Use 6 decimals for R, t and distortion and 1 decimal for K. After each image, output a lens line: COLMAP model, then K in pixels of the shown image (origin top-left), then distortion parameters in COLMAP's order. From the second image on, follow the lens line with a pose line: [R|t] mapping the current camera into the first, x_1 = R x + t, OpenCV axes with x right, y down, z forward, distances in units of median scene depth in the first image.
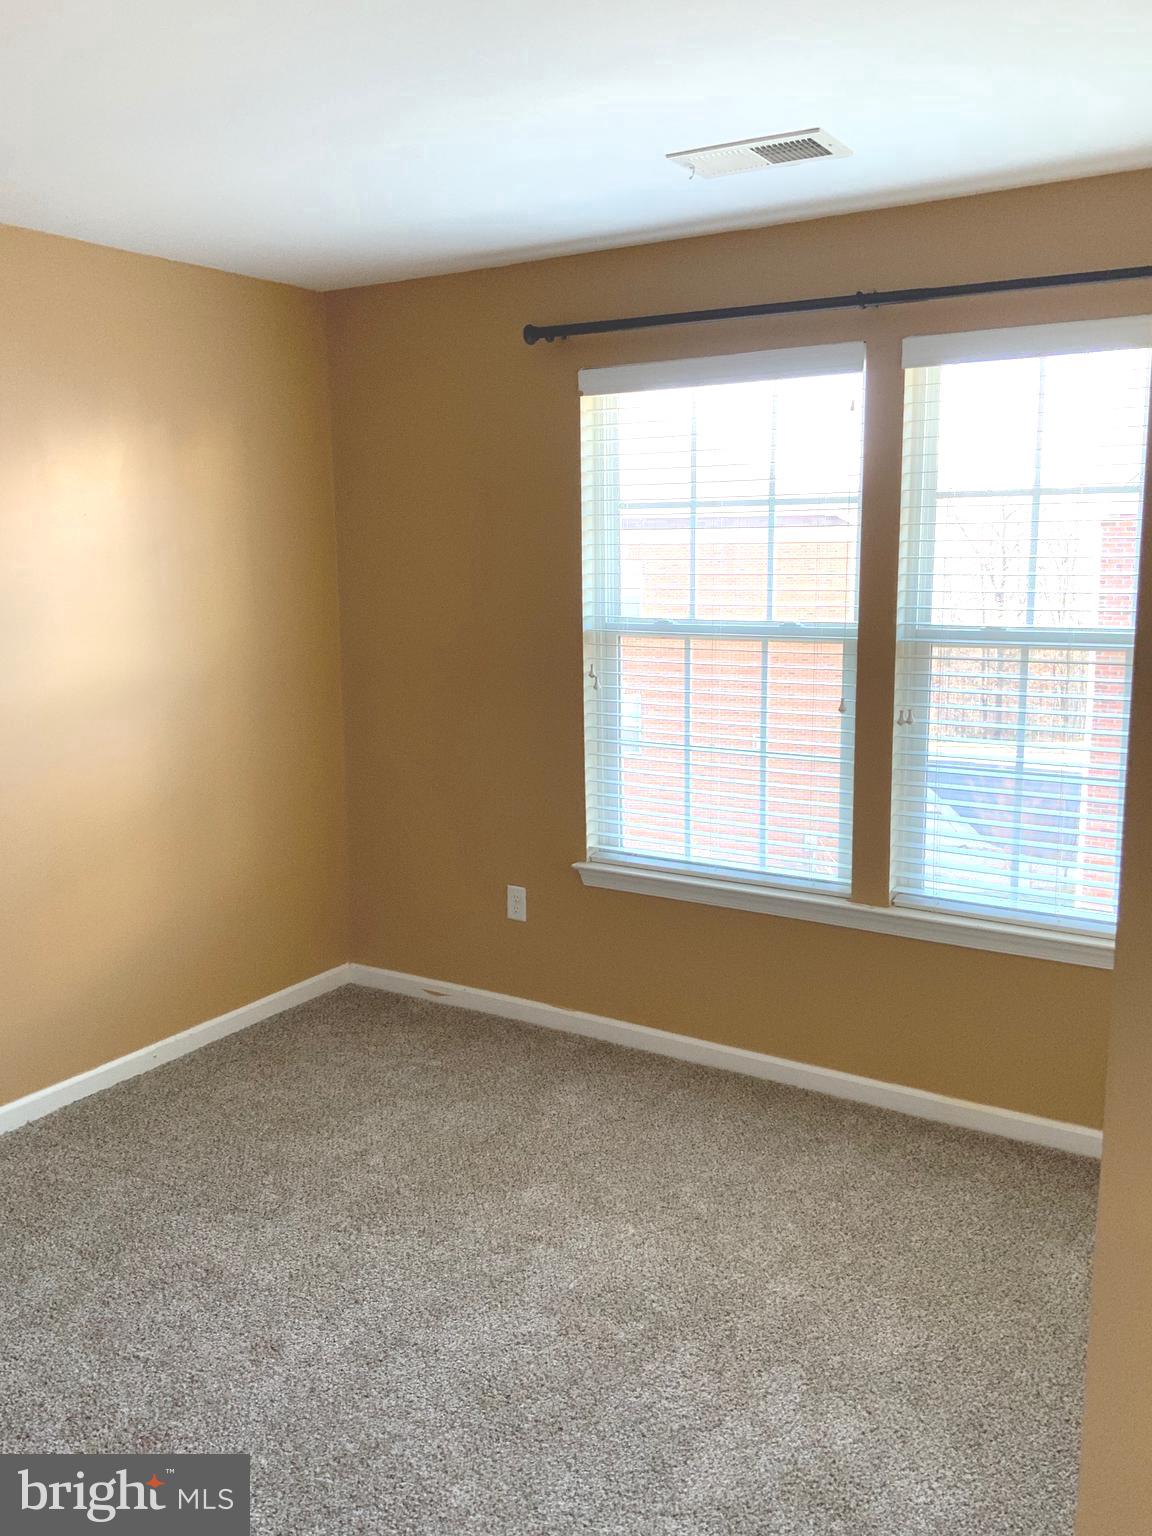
lens RADIAL K [[1262.4, 0, 568.8], [0, 1262.4, 770.8], [0, 0, 1]] dist [0.105519, -0.214828]
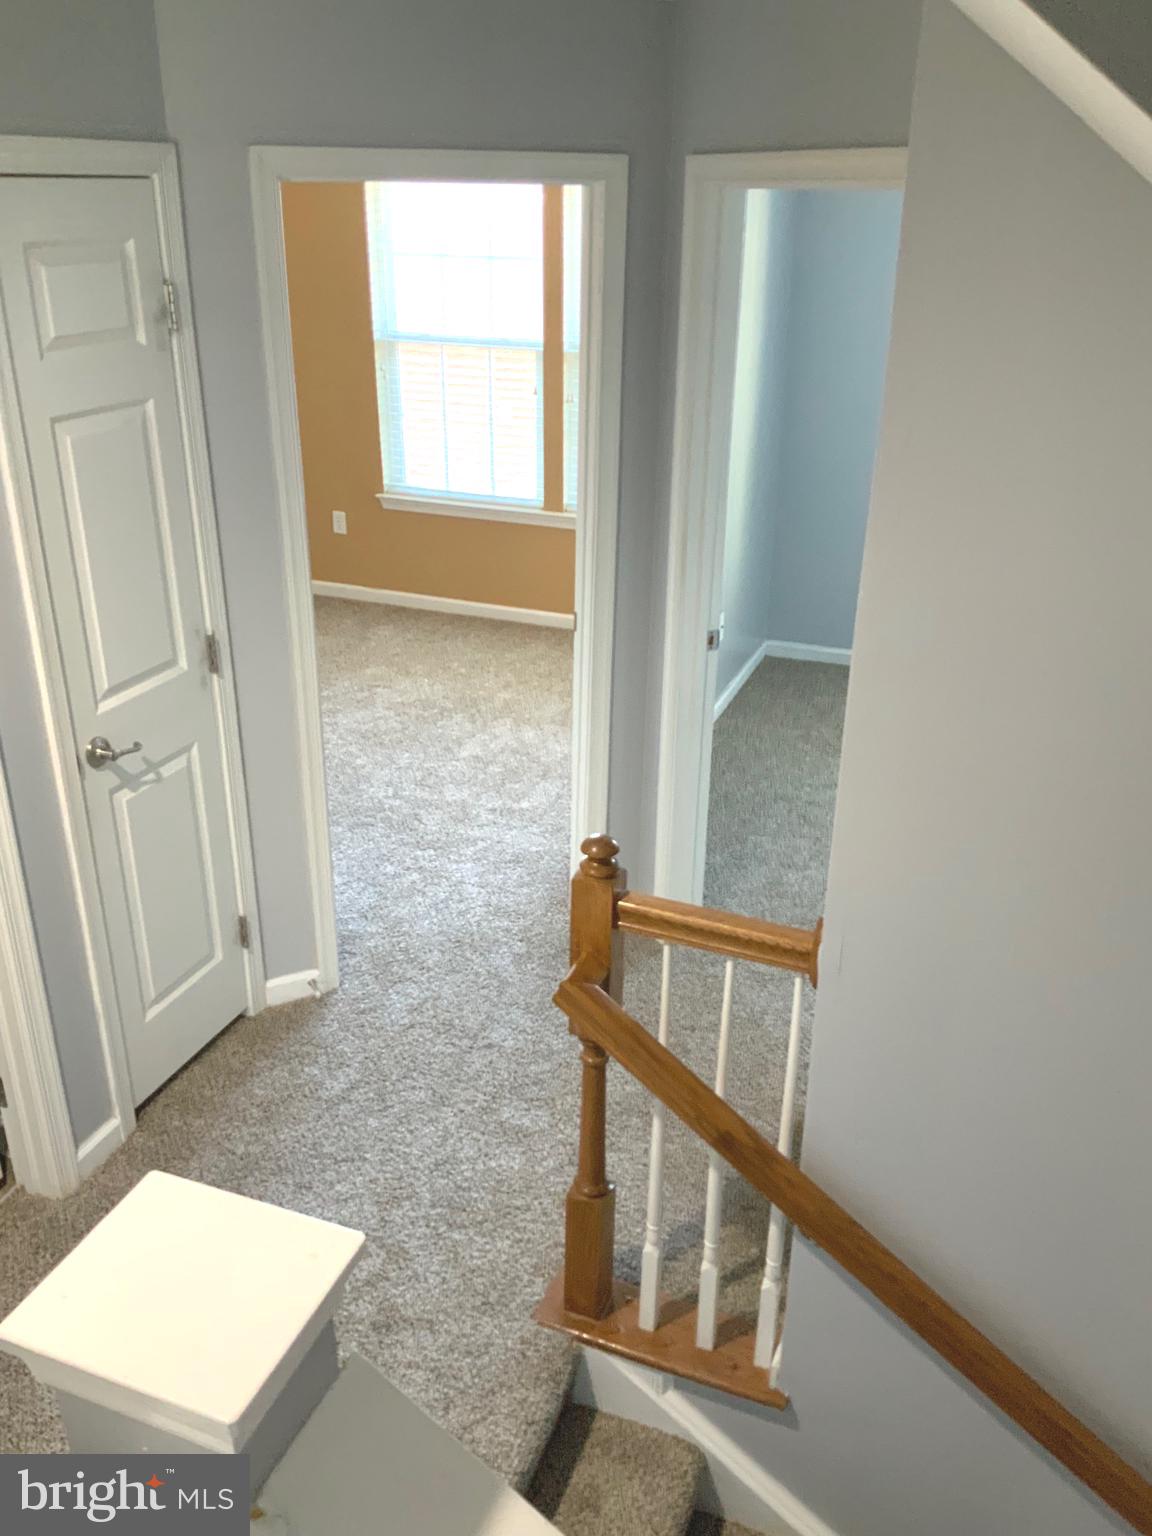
lens RADIAL K [[1262.4, 0, 568.8], [0, 1262.4, 770.8], [0, 0, 1]] dist [0.105519, -0.214828]
pose [[0.981065, -0.061761, 0.183568, -0.083272], [0.014432, 0.968471, 0.248708, 0.017879], [-0.193141, -0.241349, 0.951024, -0.744051]]
